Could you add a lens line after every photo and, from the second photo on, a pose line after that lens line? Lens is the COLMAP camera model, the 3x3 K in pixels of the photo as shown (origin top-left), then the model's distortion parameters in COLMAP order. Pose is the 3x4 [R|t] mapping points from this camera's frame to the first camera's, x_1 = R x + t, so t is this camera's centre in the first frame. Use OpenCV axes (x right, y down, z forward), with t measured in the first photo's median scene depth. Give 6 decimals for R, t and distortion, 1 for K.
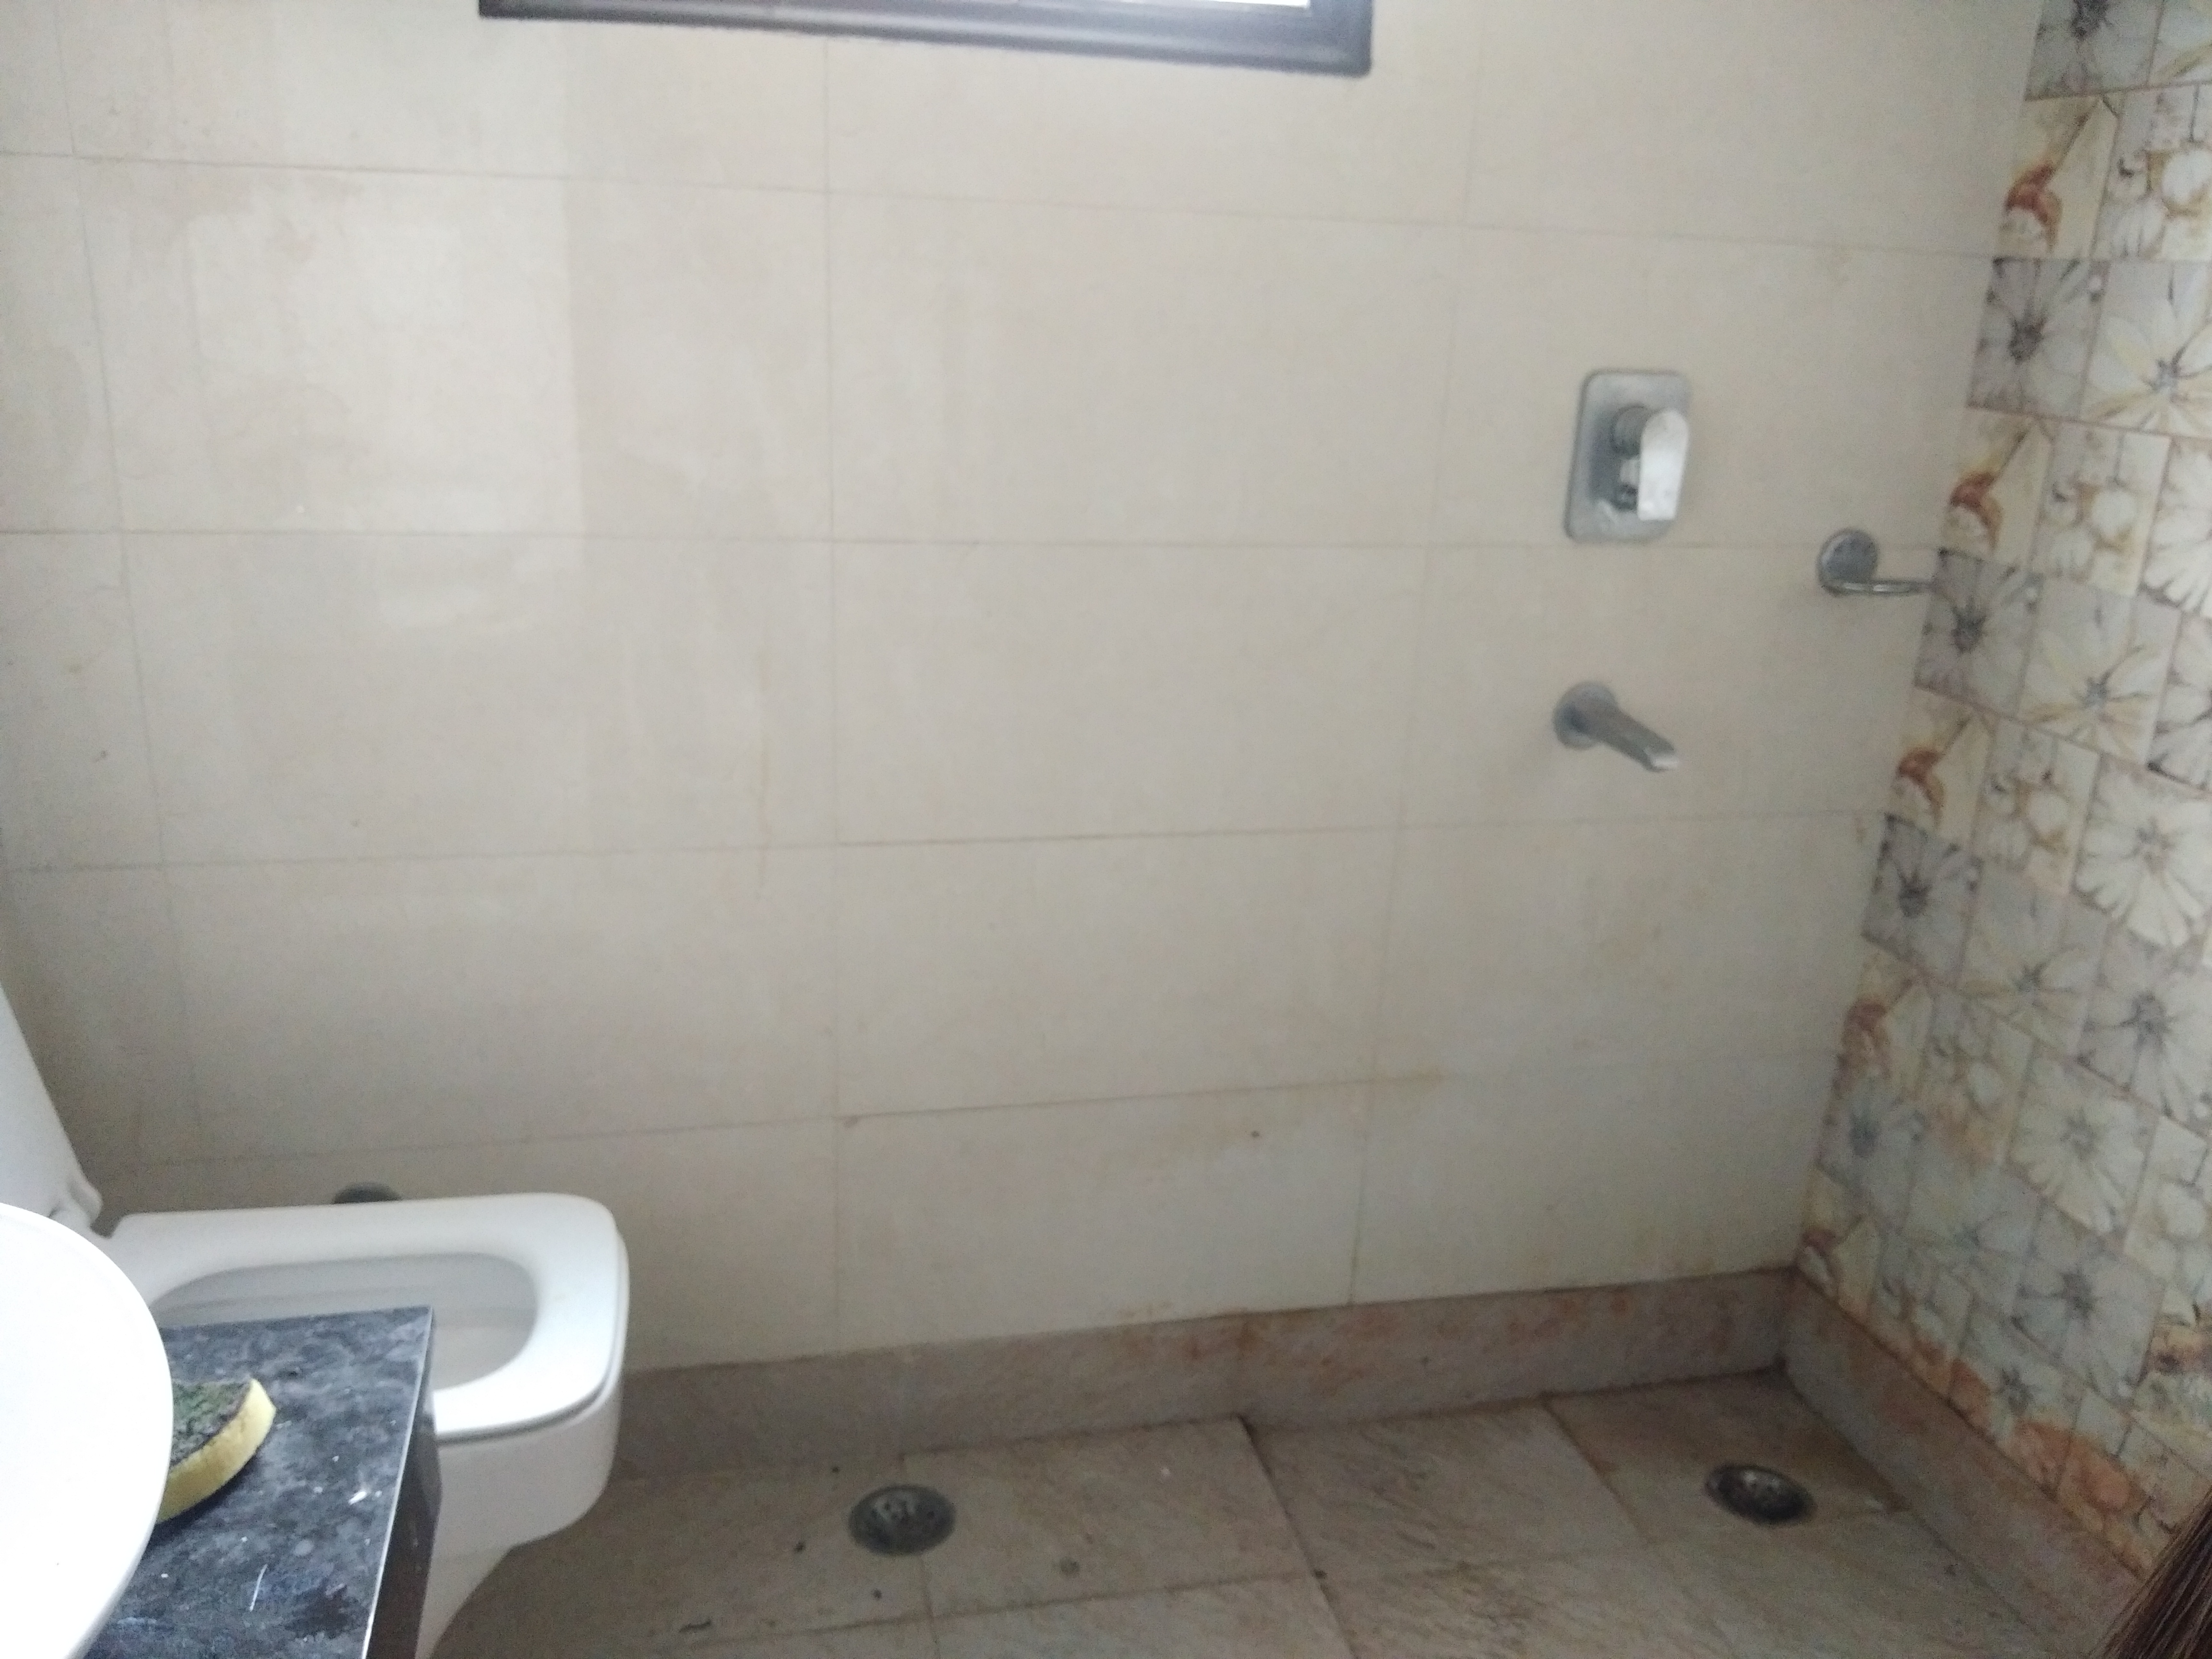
lens RADIAL K [[1788.7, 0, 1147.4], [0, 1788.7, 855.7], [0, 0, 1]] dist [0.120416, -0.248176]
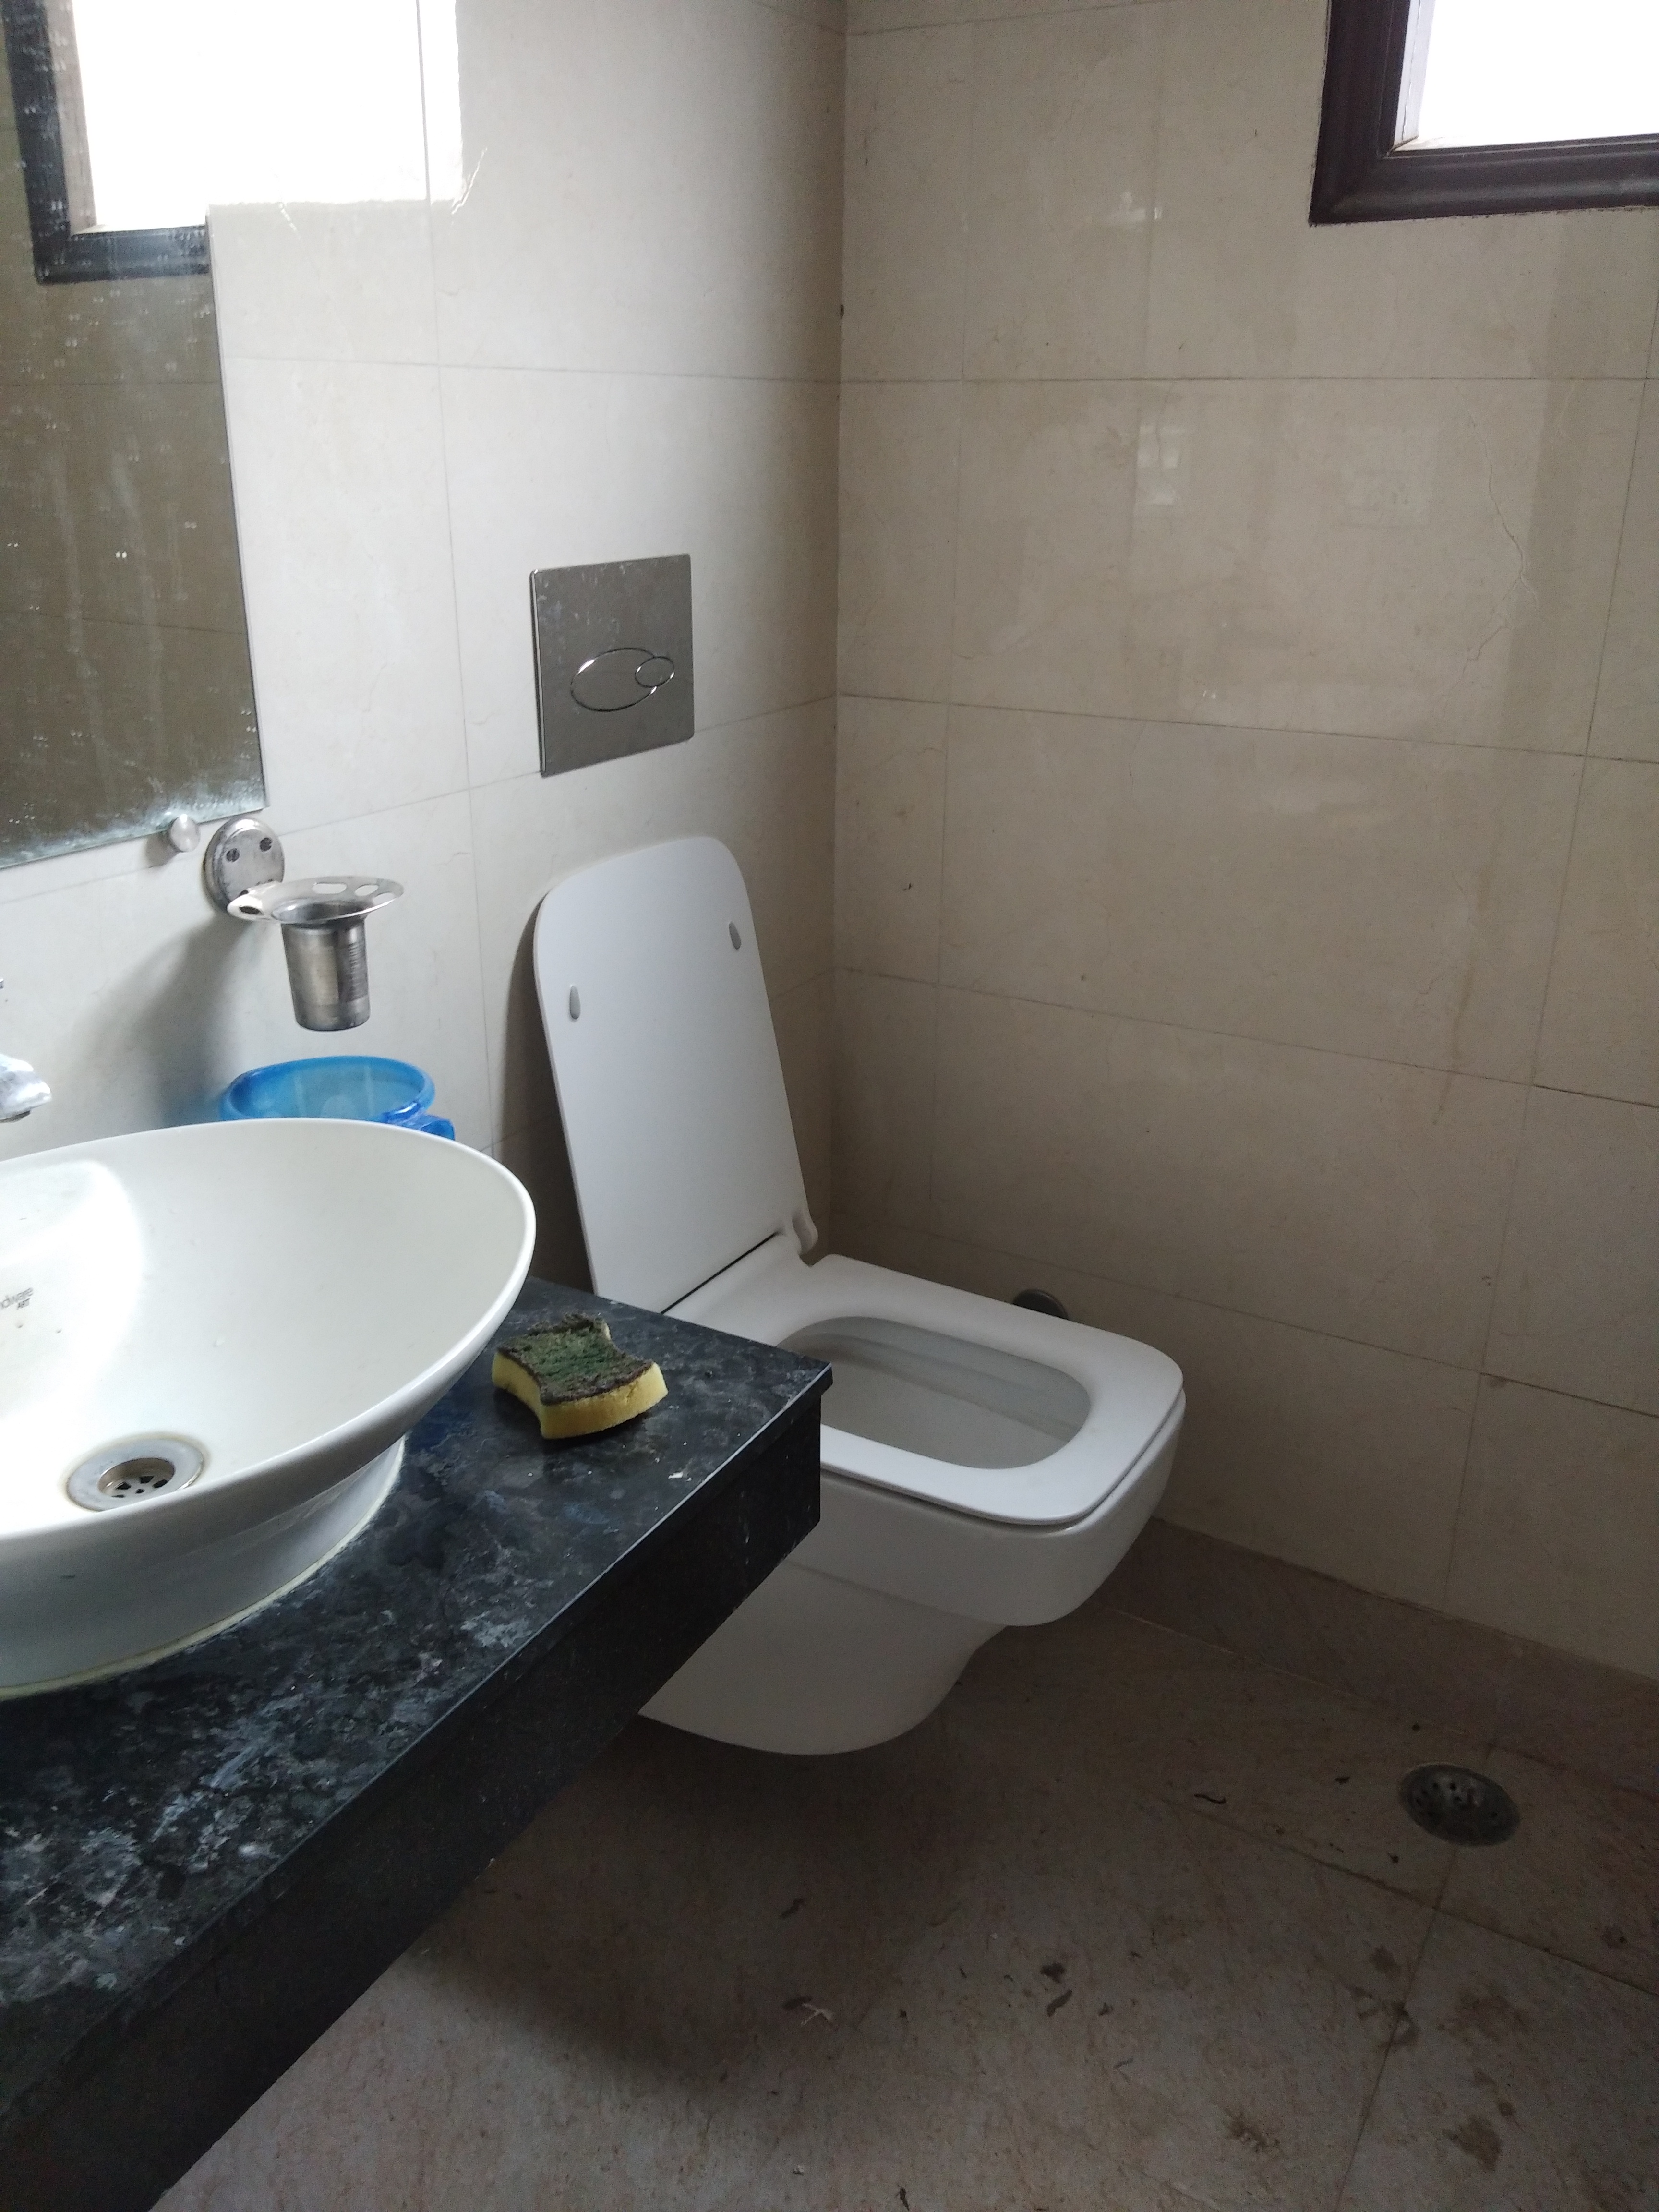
lens RADIAL K [[1788.7, 0, 789.7], [0, 1788.7, 1110.4], [0, 0, 1]] dist [0.120416, -0.248176]
pose [[0.707475, 0.212521, -0.674028, 0.188245], [-0.192601, 0.975595, 0.105446, -0.018138], [0.679988, 0.055218, 0.731141, 0.060561]]
